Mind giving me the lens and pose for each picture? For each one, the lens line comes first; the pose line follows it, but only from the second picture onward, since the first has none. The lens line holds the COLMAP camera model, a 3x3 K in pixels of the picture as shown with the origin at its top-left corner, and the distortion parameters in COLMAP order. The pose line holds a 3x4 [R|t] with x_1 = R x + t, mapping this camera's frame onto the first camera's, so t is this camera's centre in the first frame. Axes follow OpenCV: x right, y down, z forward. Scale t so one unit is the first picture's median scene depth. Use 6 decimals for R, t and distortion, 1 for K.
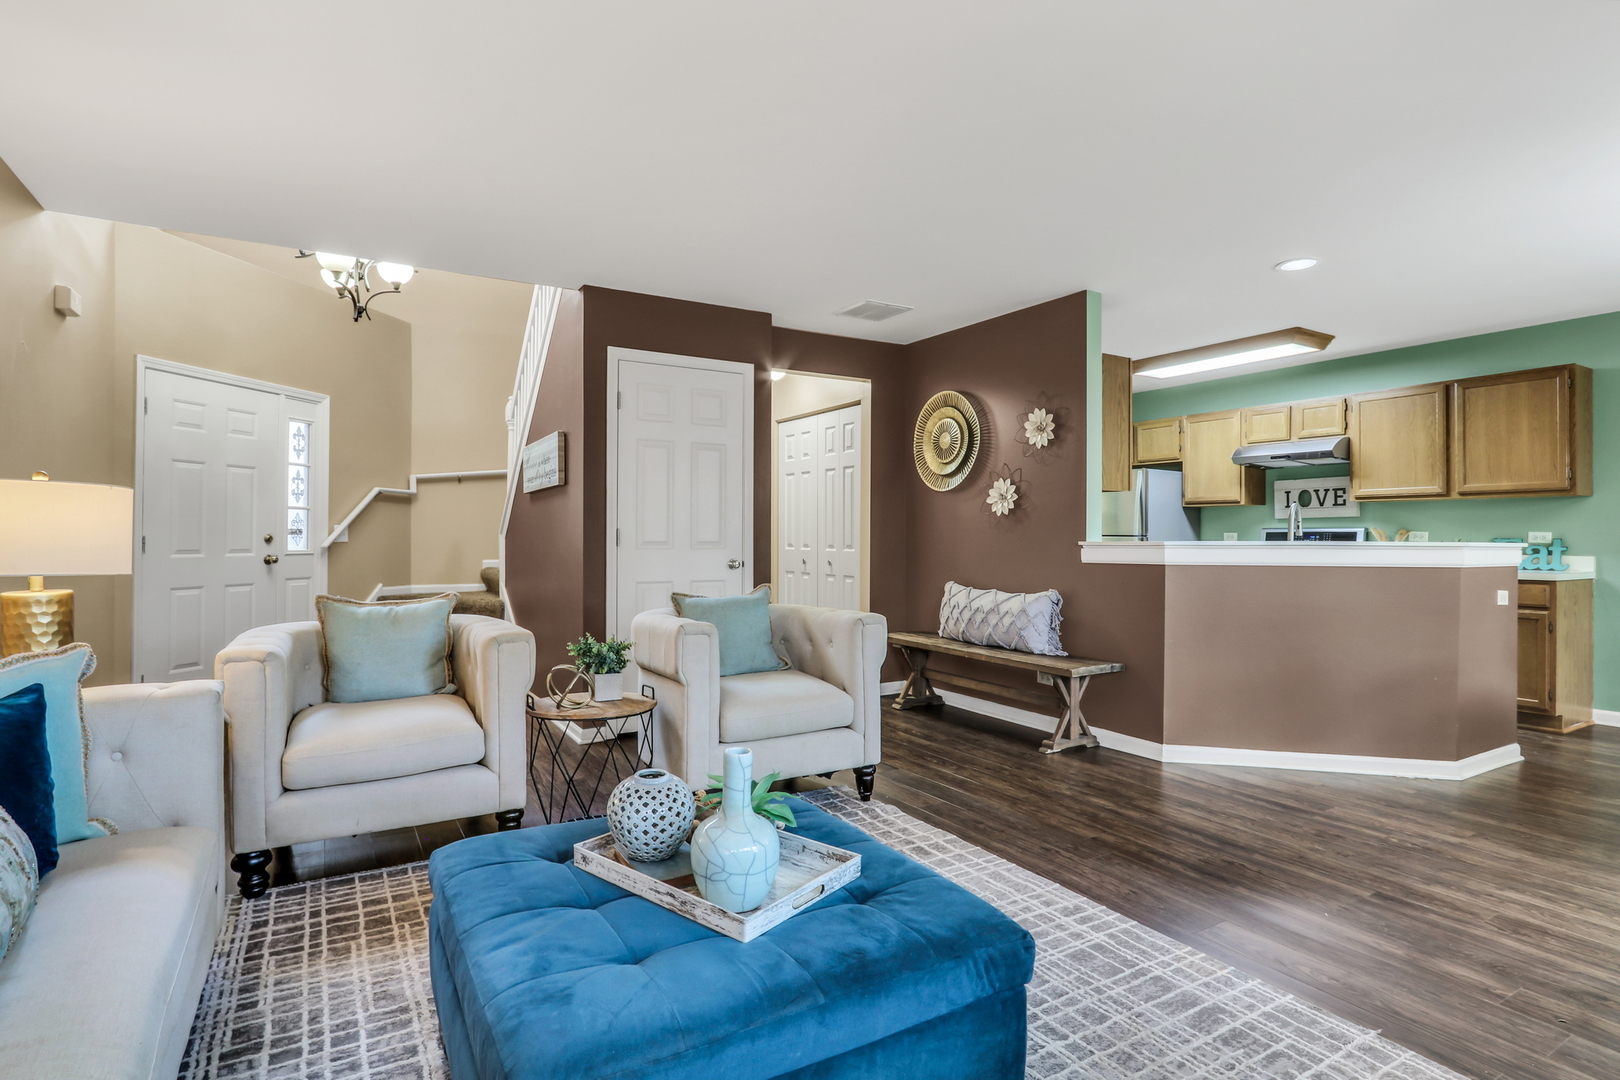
lens RADIAL K [[817.2, 0, 792.7], [0, 817.2, 535.0], [0, 0, 1]] dist [-0.024020, 0.006825]
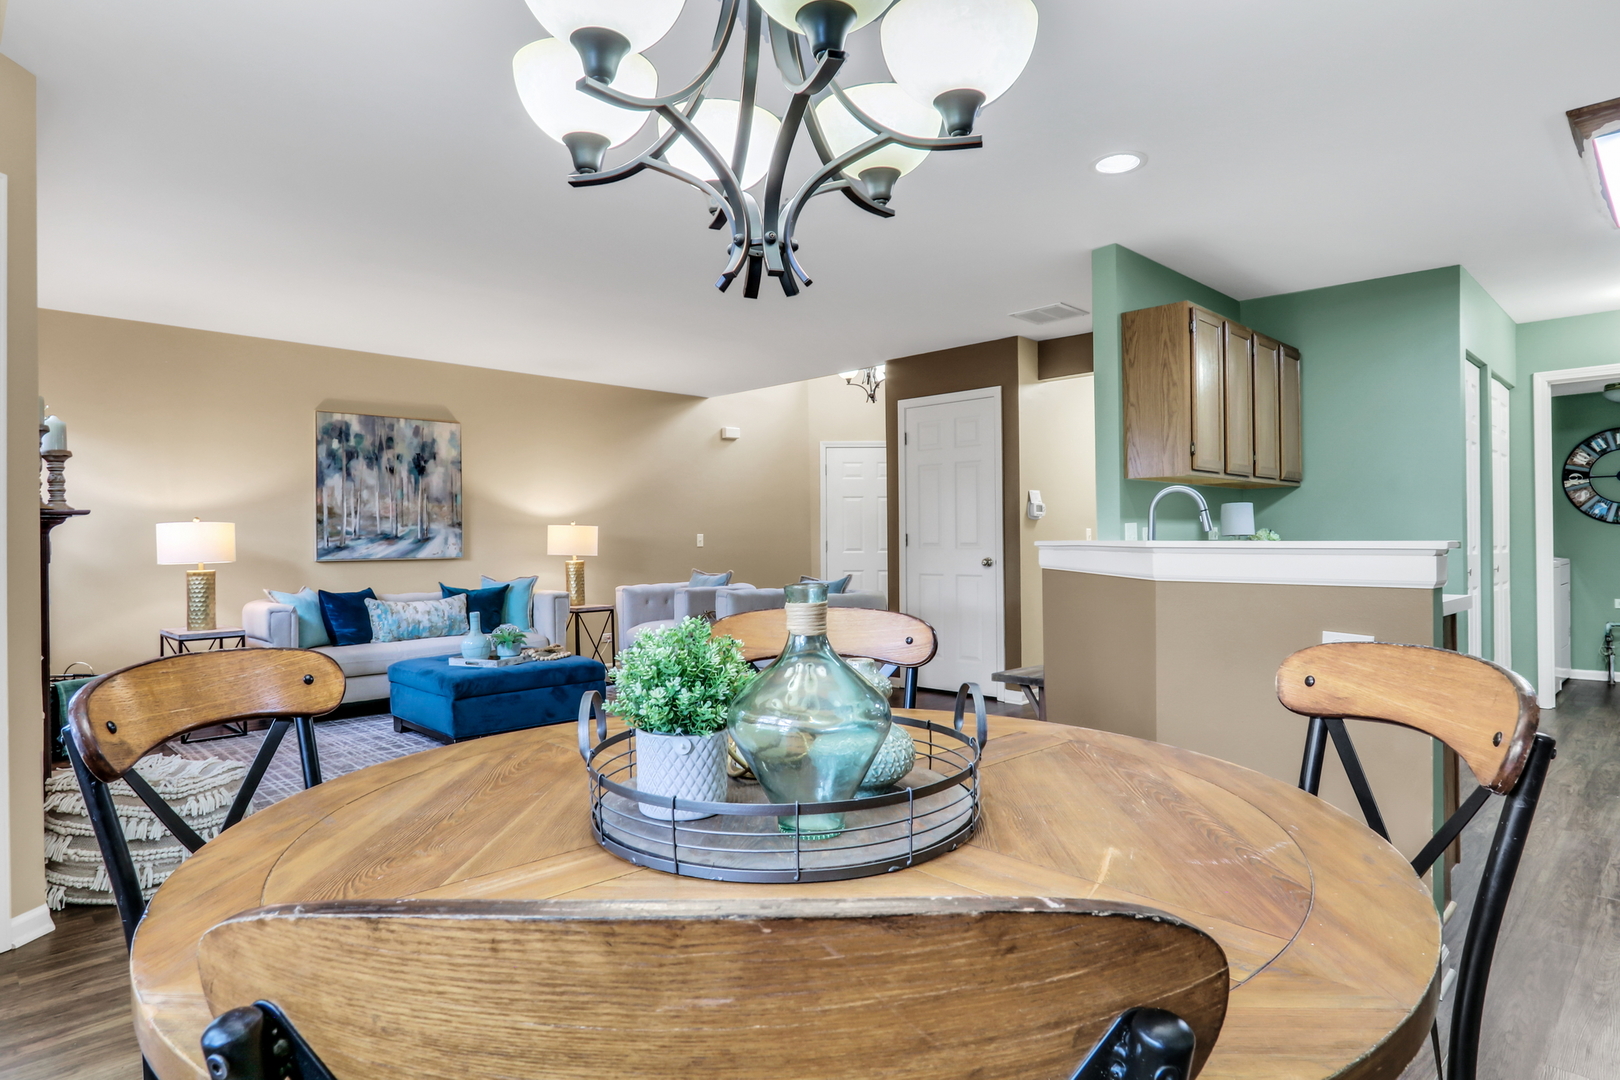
lens RADIAL K [[905.6, 0, 804.4], [0, 905.6, 539.3], [0, 0, 1]] dist [-0.017490, 0.003961]
pose [[0.247129, -0.006140, -0.968963, 1.013995], [0.010852, 0.999935, -0.003569, 0.004321], [0.968922, -0.009633, 0.247179, 0.391969]]
